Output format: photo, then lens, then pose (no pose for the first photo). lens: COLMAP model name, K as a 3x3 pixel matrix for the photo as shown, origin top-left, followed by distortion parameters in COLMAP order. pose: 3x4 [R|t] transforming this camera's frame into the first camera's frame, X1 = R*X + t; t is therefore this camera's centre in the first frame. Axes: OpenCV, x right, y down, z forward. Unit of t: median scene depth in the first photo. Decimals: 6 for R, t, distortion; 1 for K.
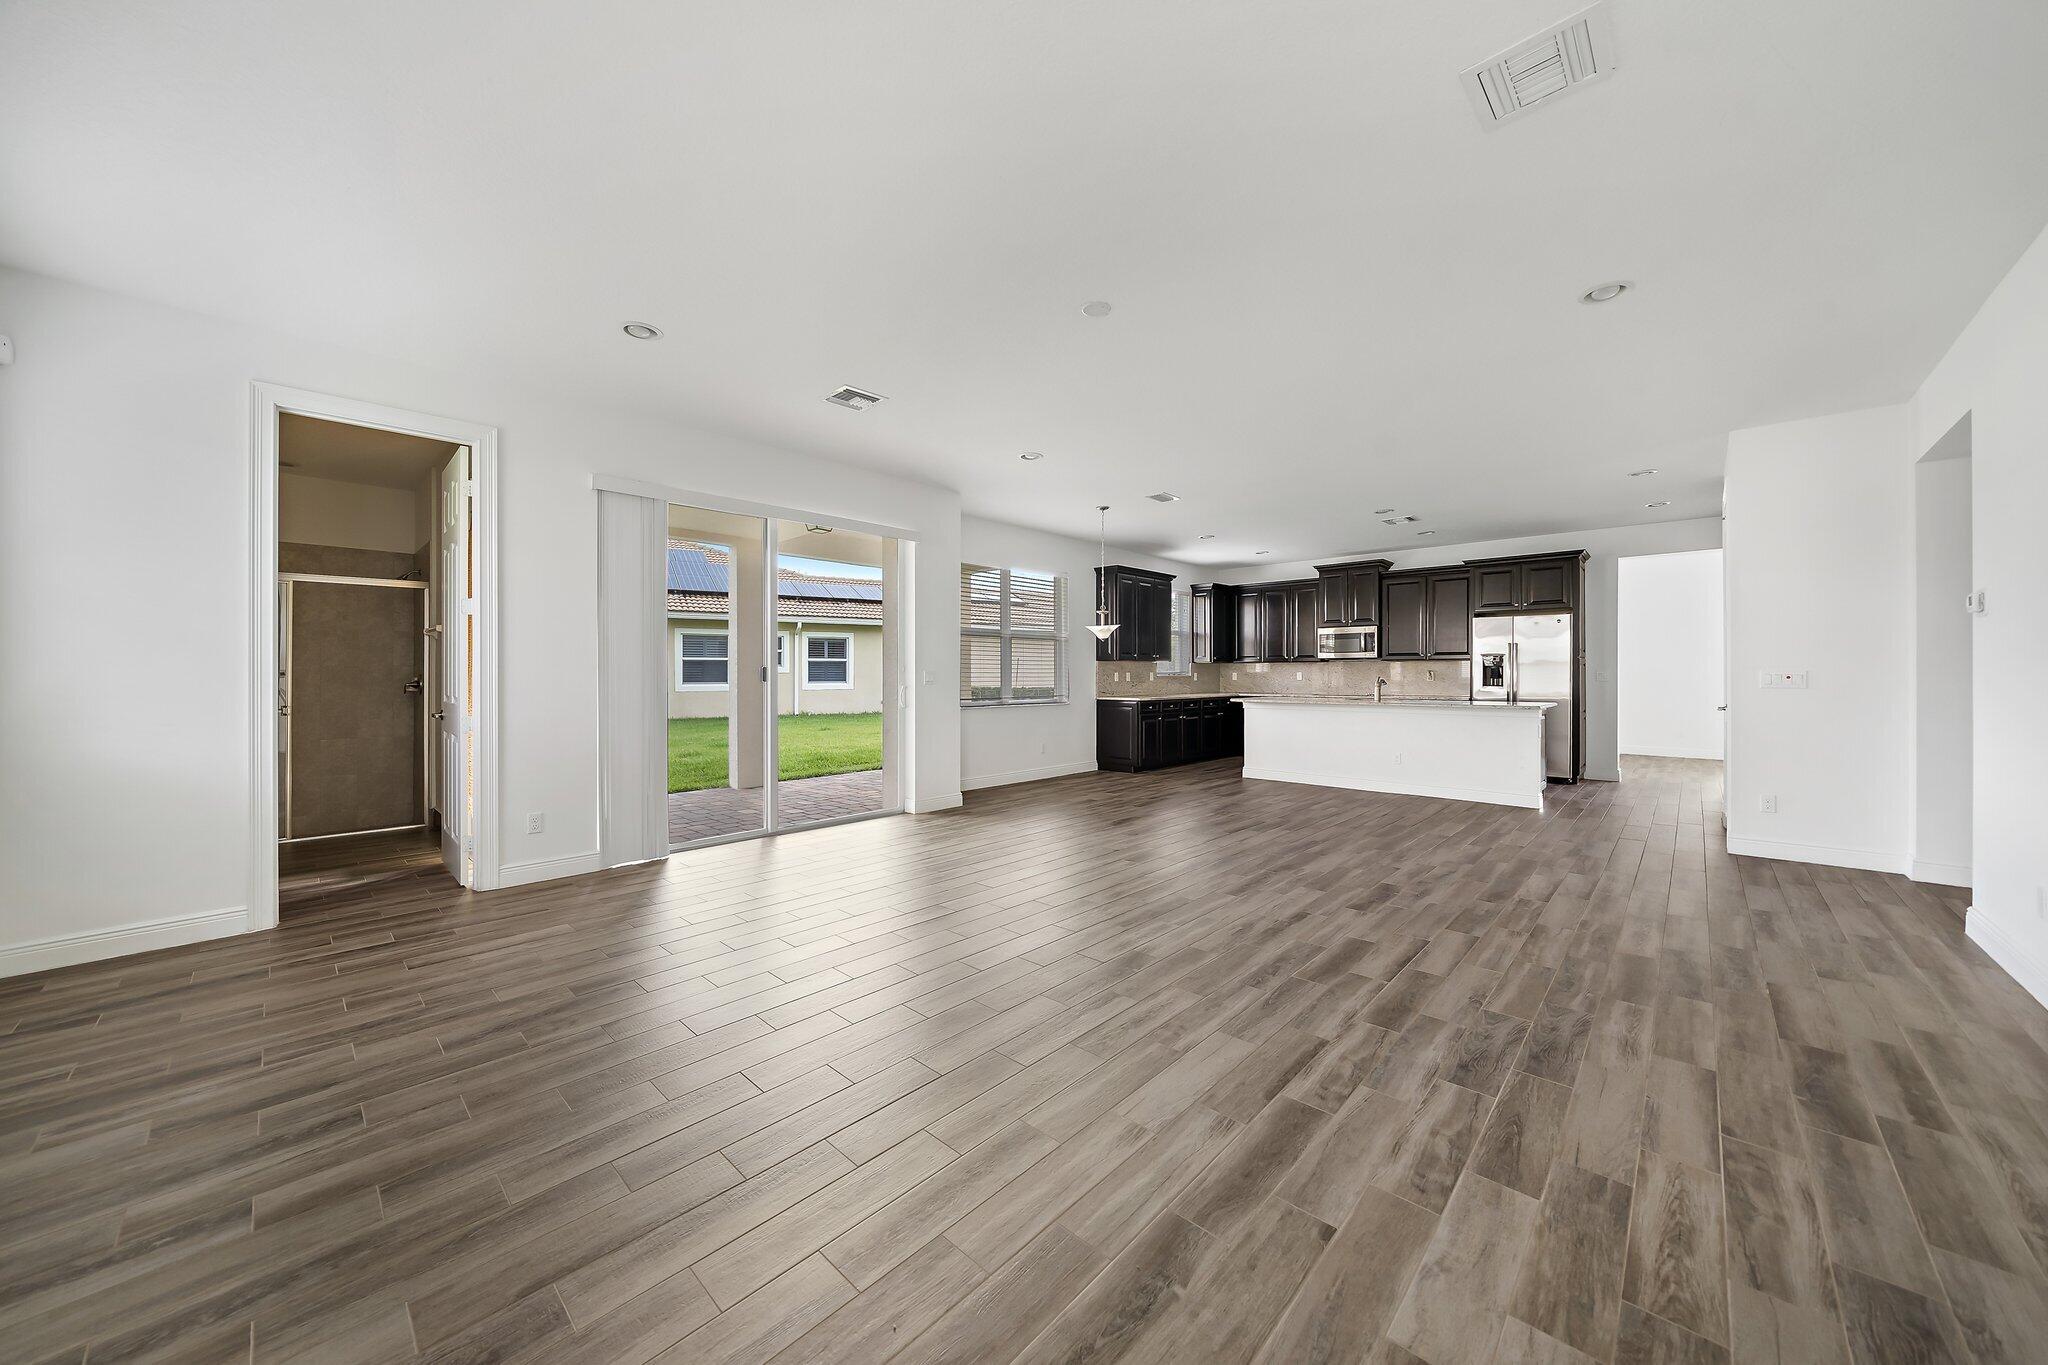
lens RADIAL K [[703.5, 0, 1047.7], [0, 703.5, 669.8], [0, 0, 1]] dist [-0.000277, 0.000031]
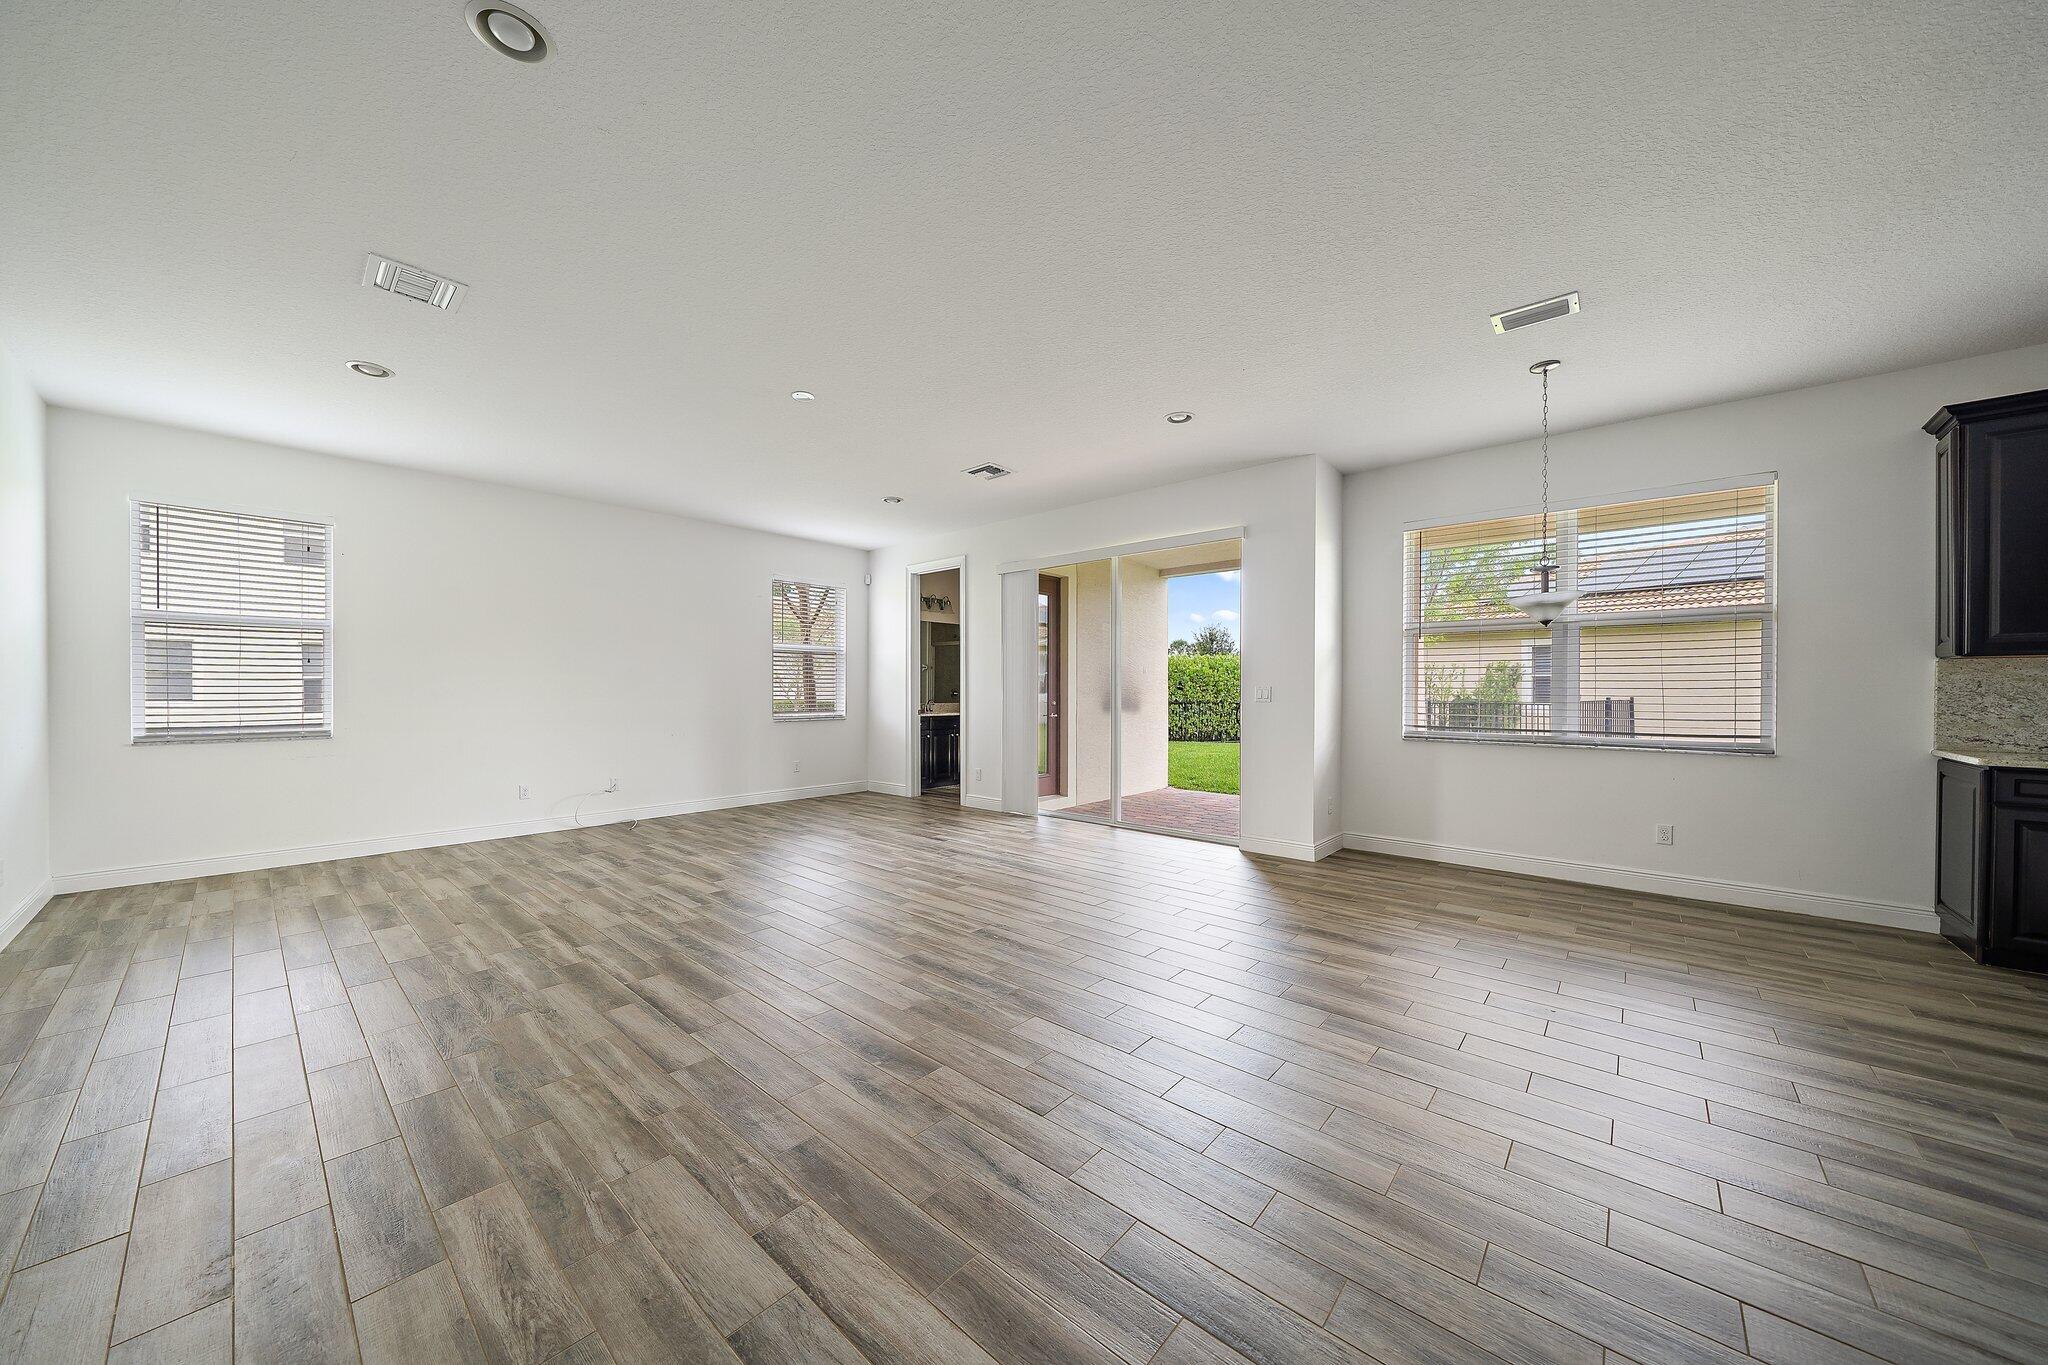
lens RADIAL K [[701.2, 0, 983.3], [0, 701.2, 692.1], [0, 0, 1]] dist [0.000800, 0.000030]
pose [[-0.006236, 0.003273, -0.999975, 1.307380], [0.005006, 0.999982, 0.003241, 0.009802], [0.999968, -0.004985, -0.006252, 1.326691]]
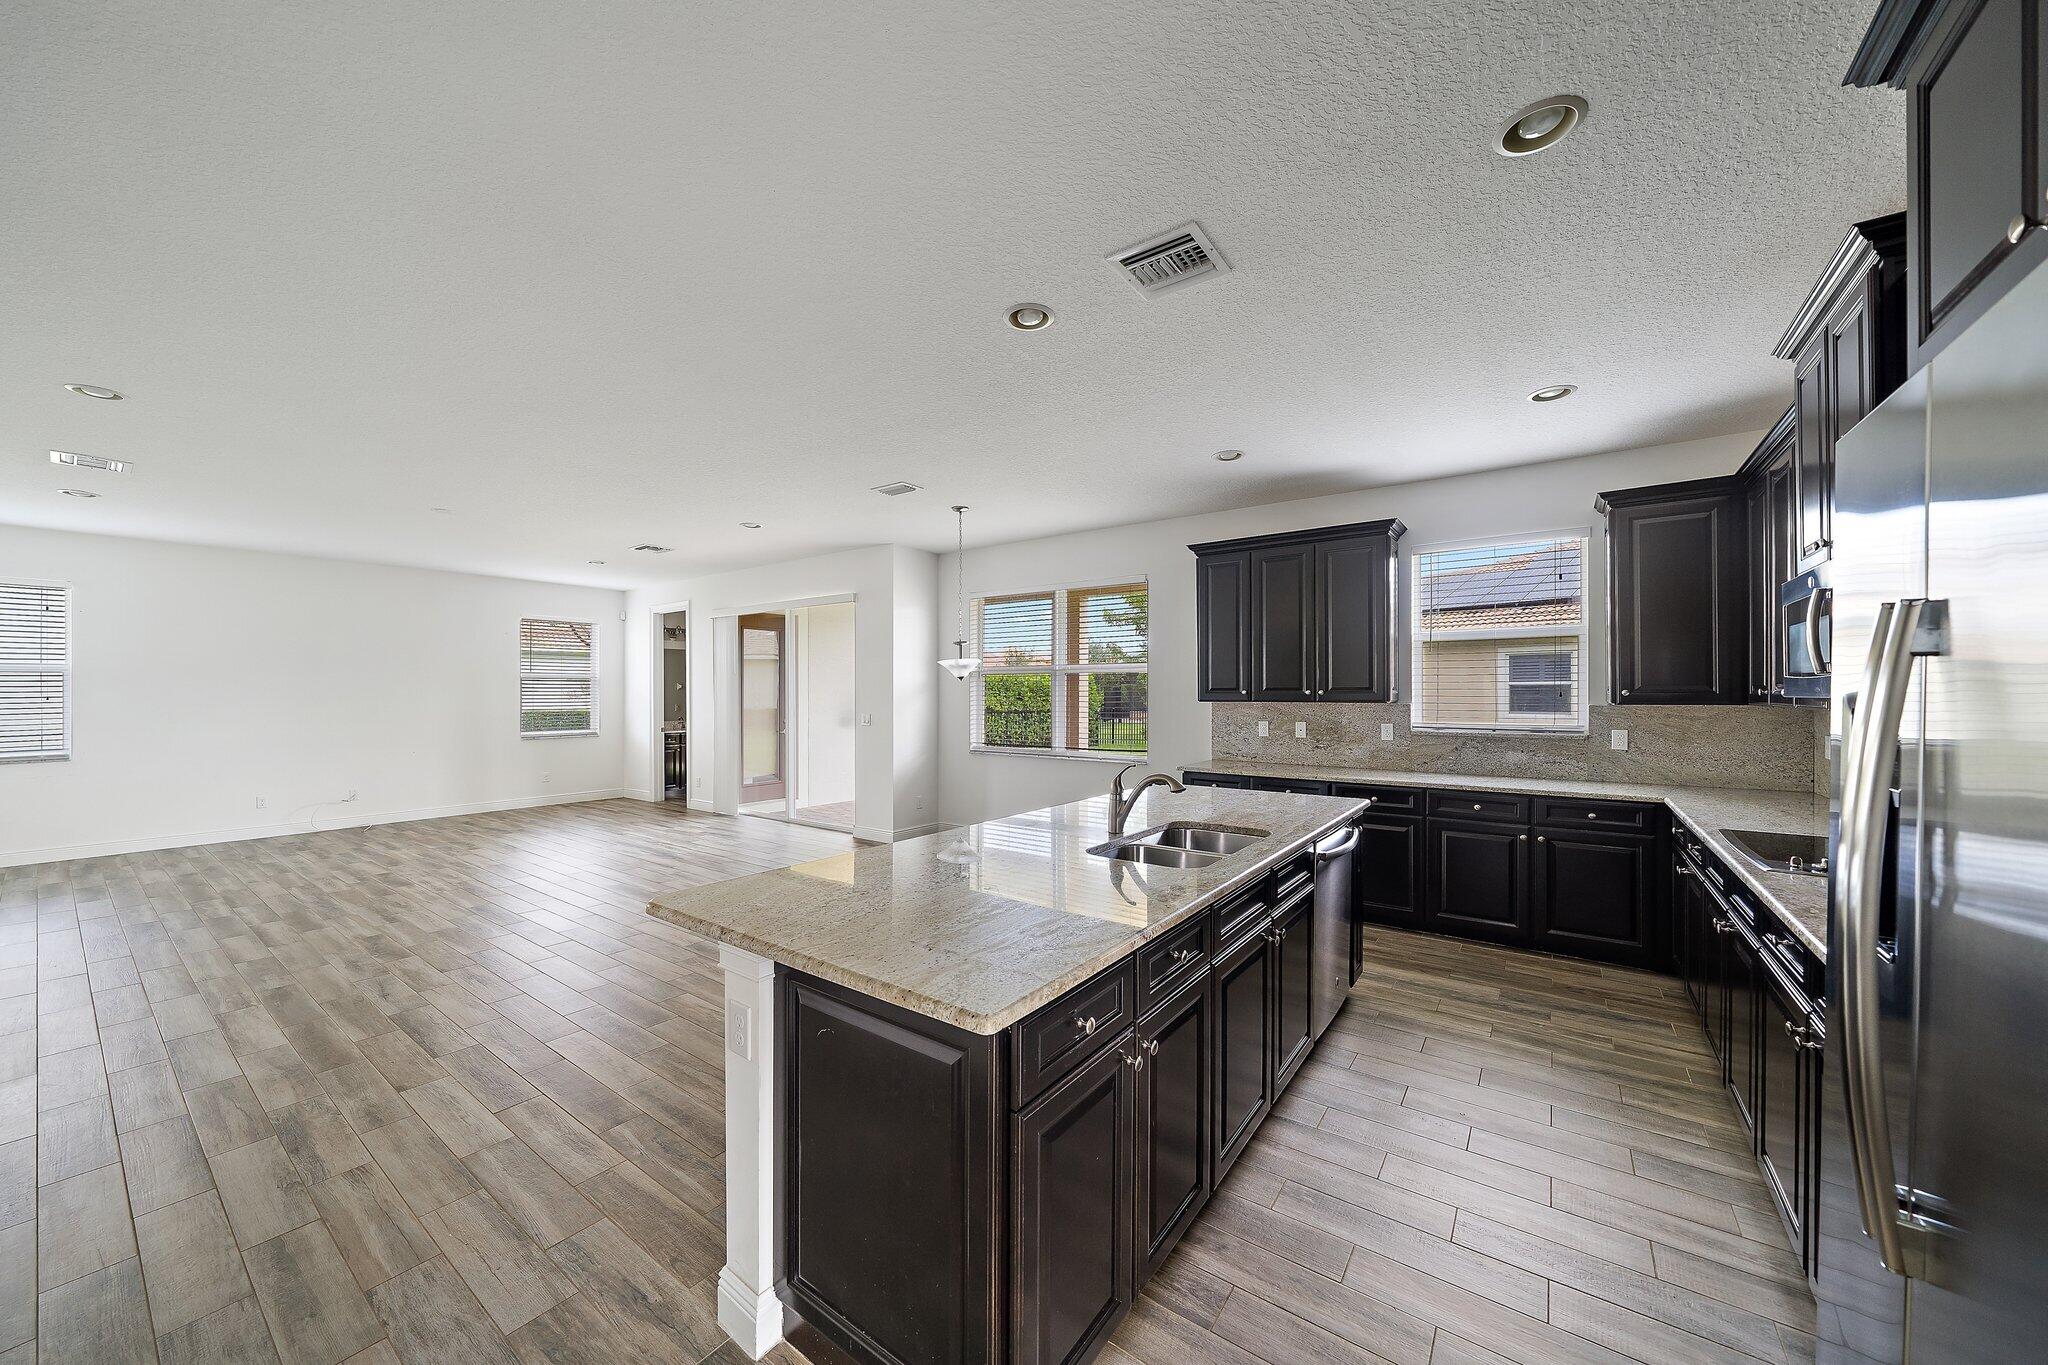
lens RADIAL K [[721.7, 0, 1006.8], [0, 721.7, 691.5], [0, 0, 1]] dist [-0.002086, 0.000018]
pose [[0.103804, -0.000724, -0.994597, 1.939697], [0.004706, 0.999989, -0.000236, -0.061002], [0.994587, -0.004656, 0.103807, 2.161858]]
